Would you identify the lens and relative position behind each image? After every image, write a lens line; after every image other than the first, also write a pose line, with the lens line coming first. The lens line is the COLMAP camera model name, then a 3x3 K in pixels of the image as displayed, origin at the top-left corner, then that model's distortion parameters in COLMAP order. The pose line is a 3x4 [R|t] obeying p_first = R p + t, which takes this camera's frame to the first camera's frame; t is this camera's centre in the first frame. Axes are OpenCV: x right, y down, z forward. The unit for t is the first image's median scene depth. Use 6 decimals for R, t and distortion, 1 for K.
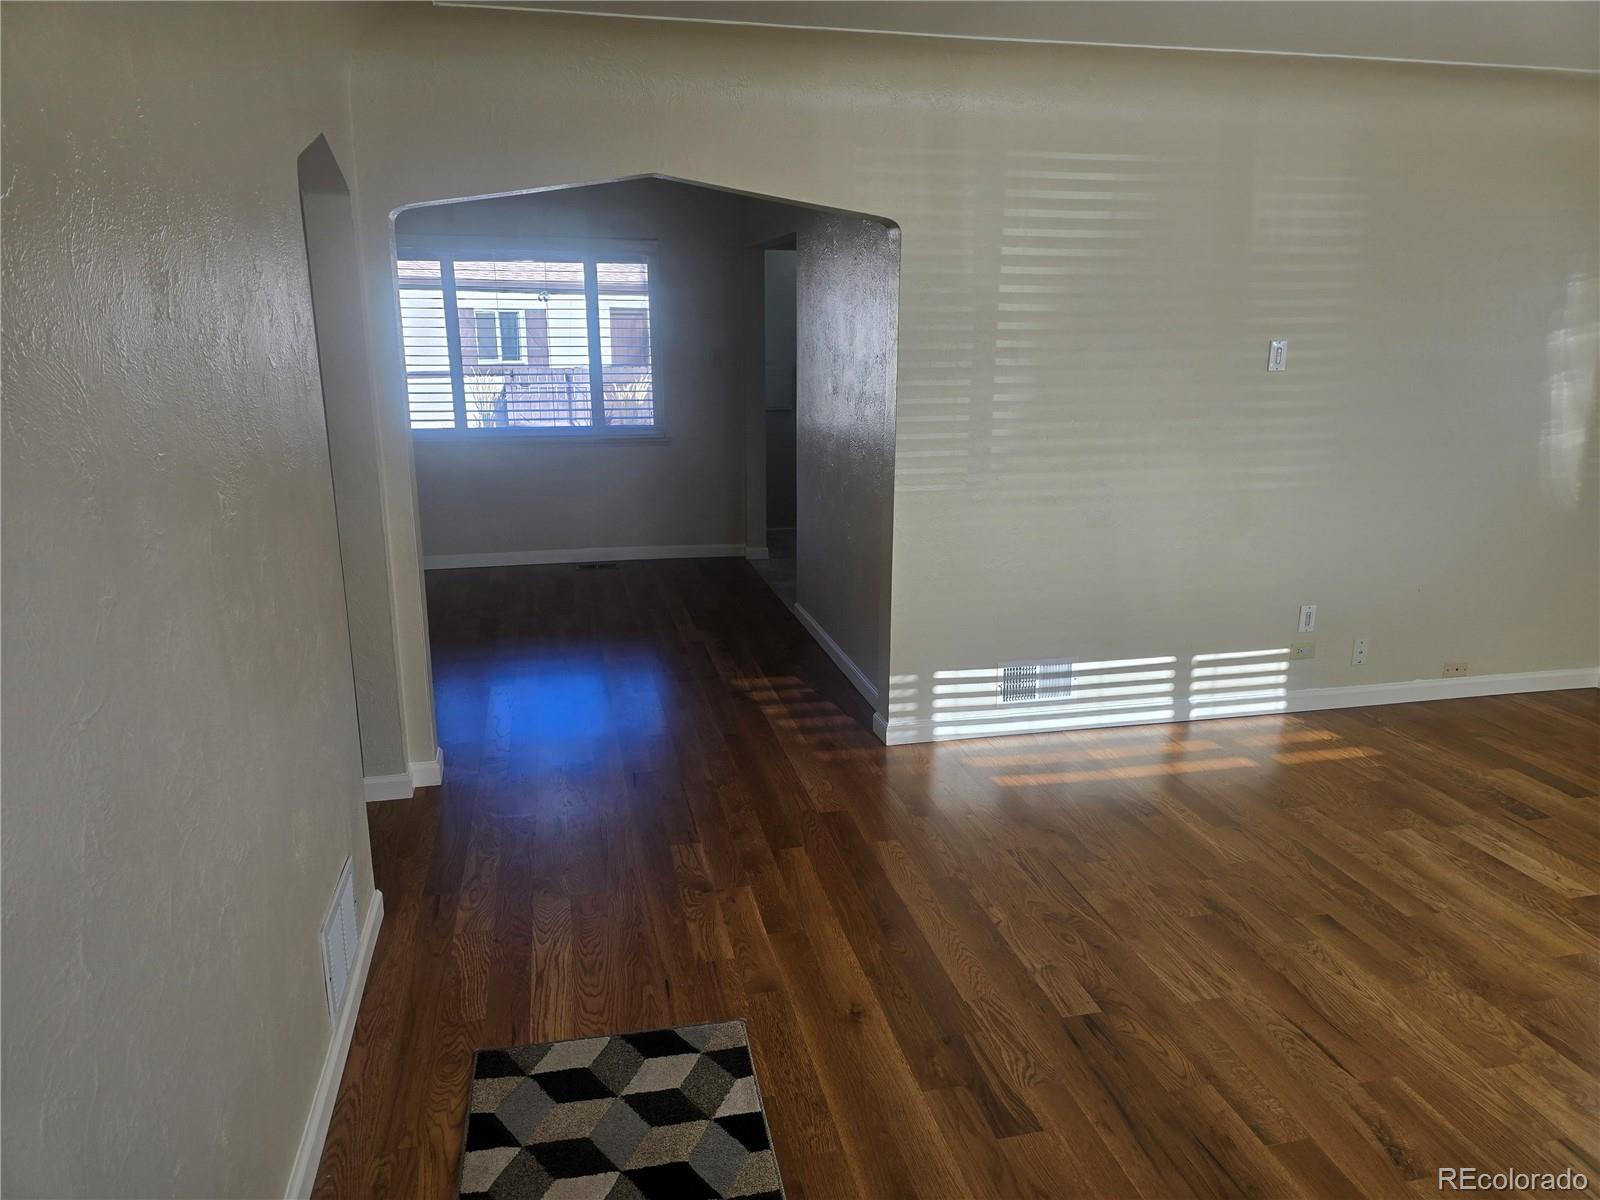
lens RADIAL K [[1085.1, 0, 790.3], [0, 1085.1, 603.3], [0, 0, 1]] dist [0.062776, -0.063828]
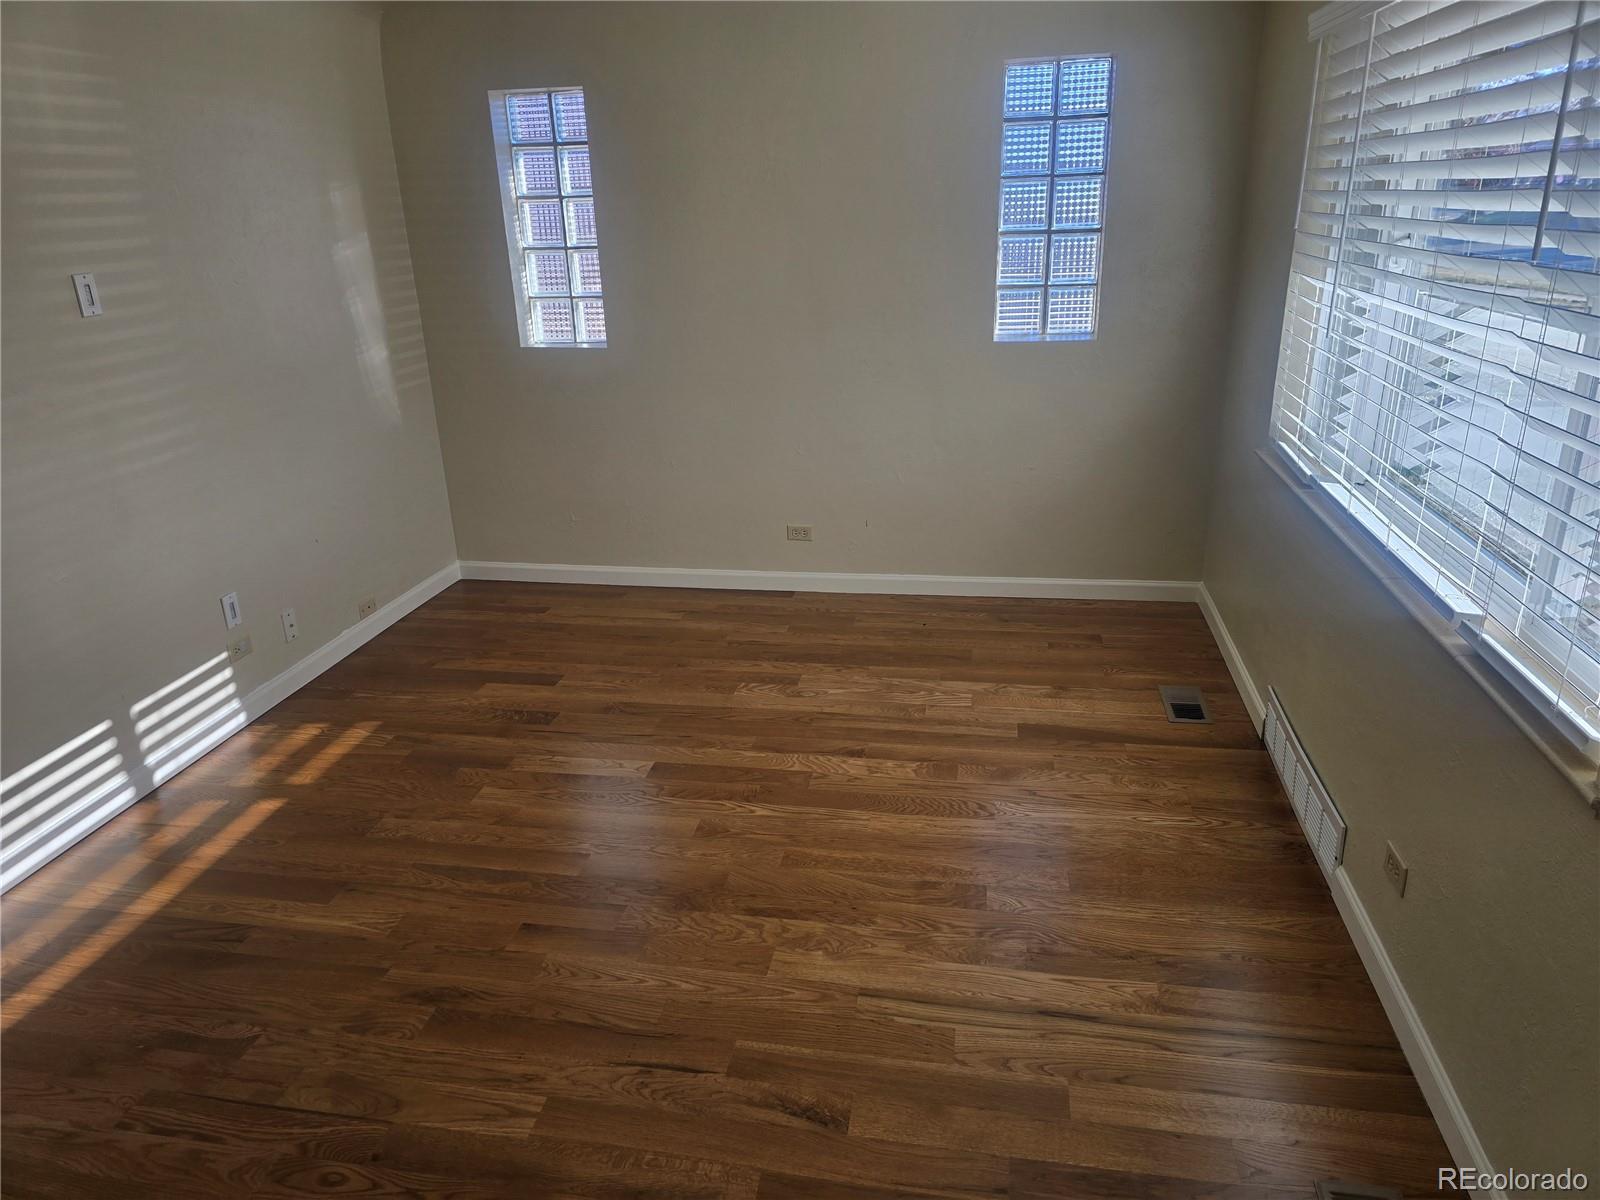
lens RADIAL K [[1085.1, 0, 795.4], [0, 1085.1, 598.0], [0, 0, 1]] dist [0.062776, -0.063828]
pose [[0.398642, -0.325122, 0.857543, -0.072888], [0.263967, 0.936160, 0.232219, -0.083347], [-0.878297, 0.133791, 0.459014, 0.275908]]
